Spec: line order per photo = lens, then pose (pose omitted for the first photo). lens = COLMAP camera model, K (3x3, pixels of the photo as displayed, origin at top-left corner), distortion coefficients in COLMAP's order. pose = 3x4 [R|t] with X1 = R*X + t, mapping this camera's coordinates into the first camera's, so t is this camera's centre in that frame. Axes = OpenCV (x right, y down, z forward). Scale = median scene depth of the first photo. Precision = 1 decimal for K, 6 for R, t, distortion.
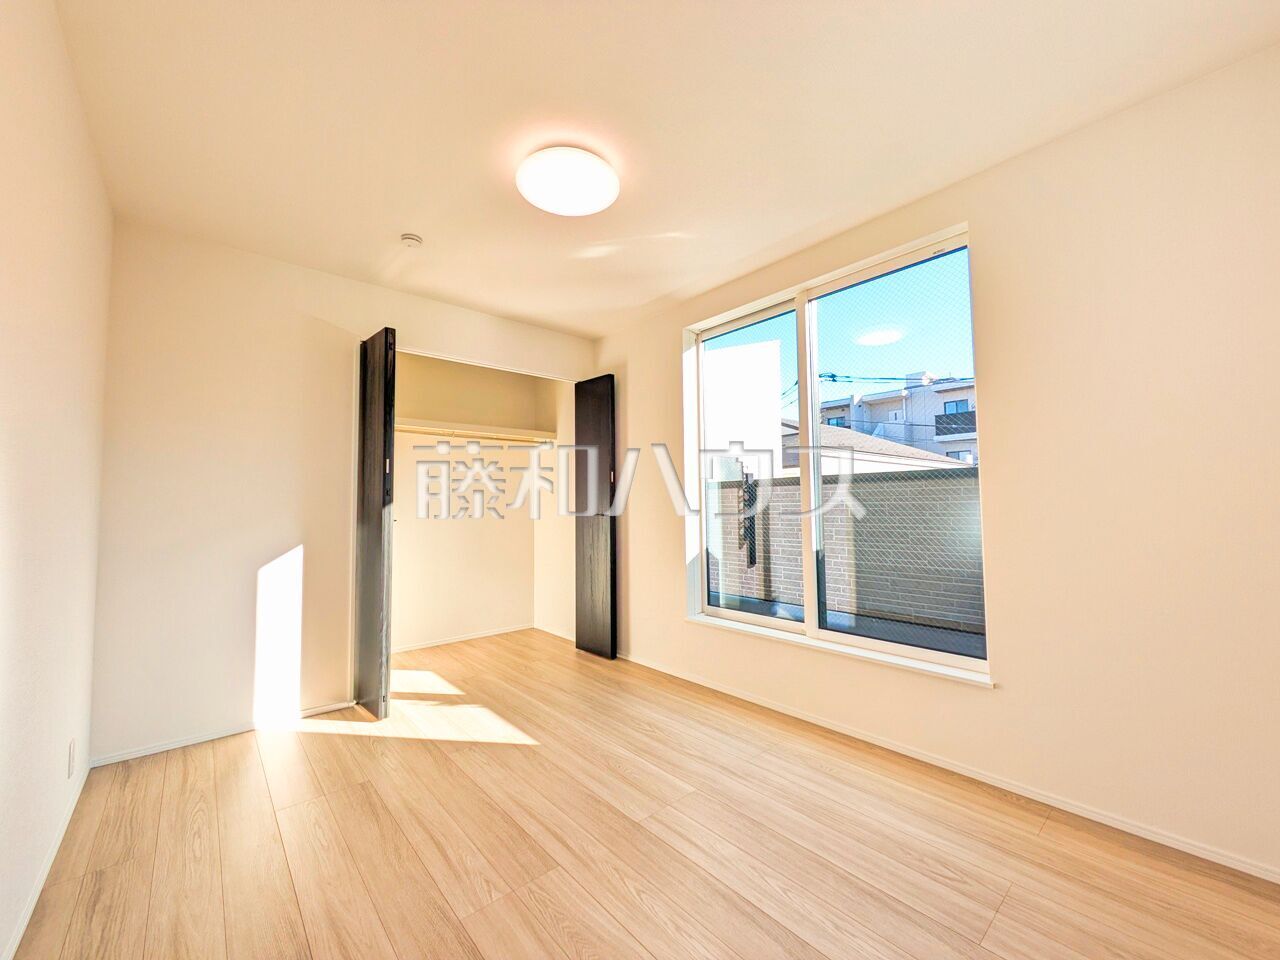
lens RADIAL K [[506.8, 0, 635.8], [0, 506.8, 477.1], [0, 0, 1]] dist [-0.002779, 0.002543]
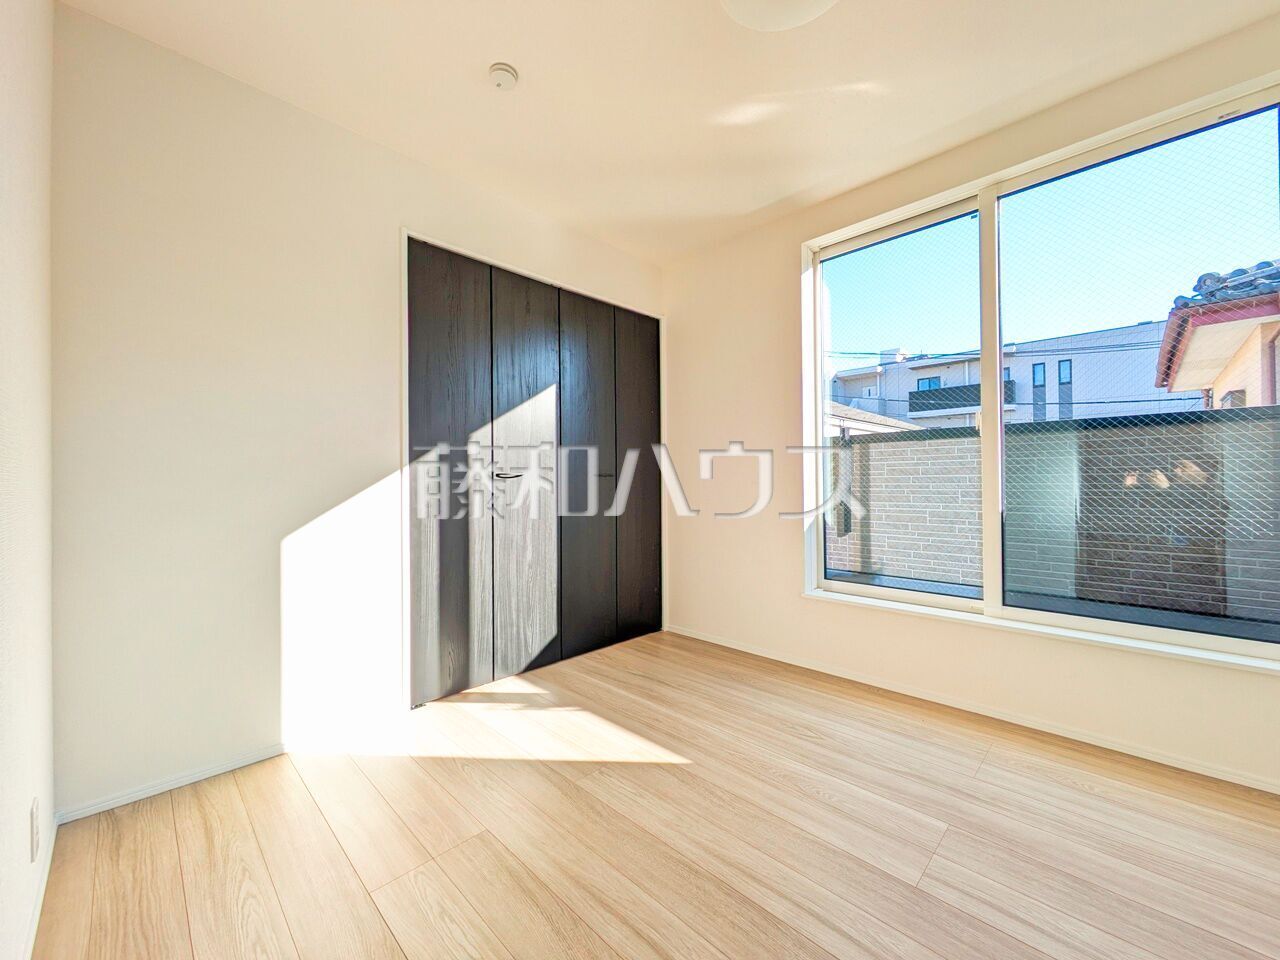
lens RADIAL K [[506.8, 0, 637.0], [0, 506.8, 479.4], [0, 0, 1]] dist [-0.002779, 0.002543]
pose [[0.997399, 0.003346, 0.072001, -0.320611], [-0.007067, 0.998649, 0.051486, 0.063048], [-0.071732, -0.051861, 0.996075, 0.265029]]
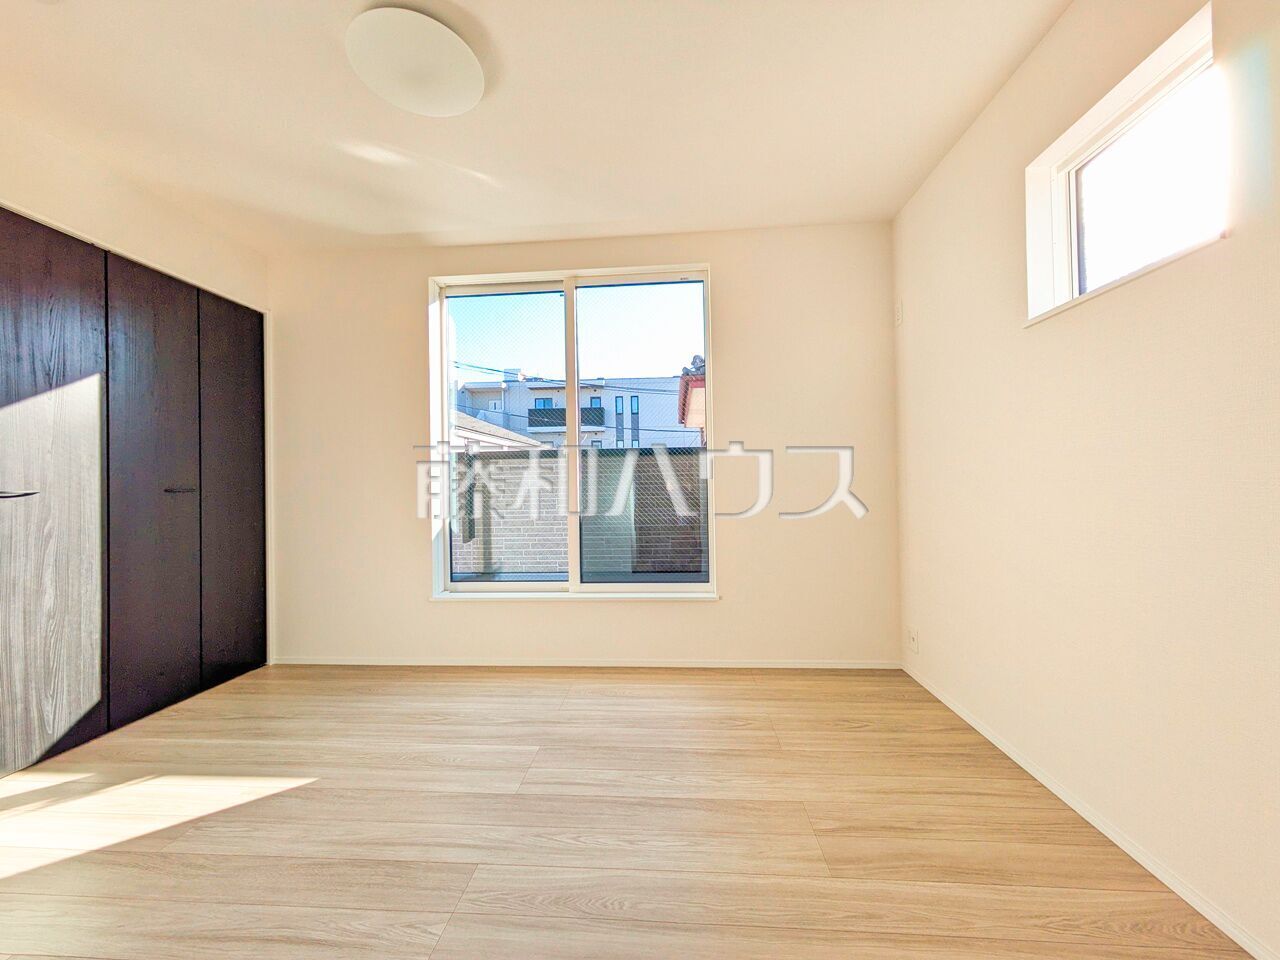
lens RADIAL K [[506.8, 0, 641.9], [0, 506.8, 479.3], [0, 0, 1]] dist [-0.002779, 0.002543]
pose [[0.708957, 0.006385, 0.705223, -0.375523], [-0.031004, 0.999274, 0.022121, 0.042673], [-0.704570, -0.037548, 0.708640, 0.127942]]
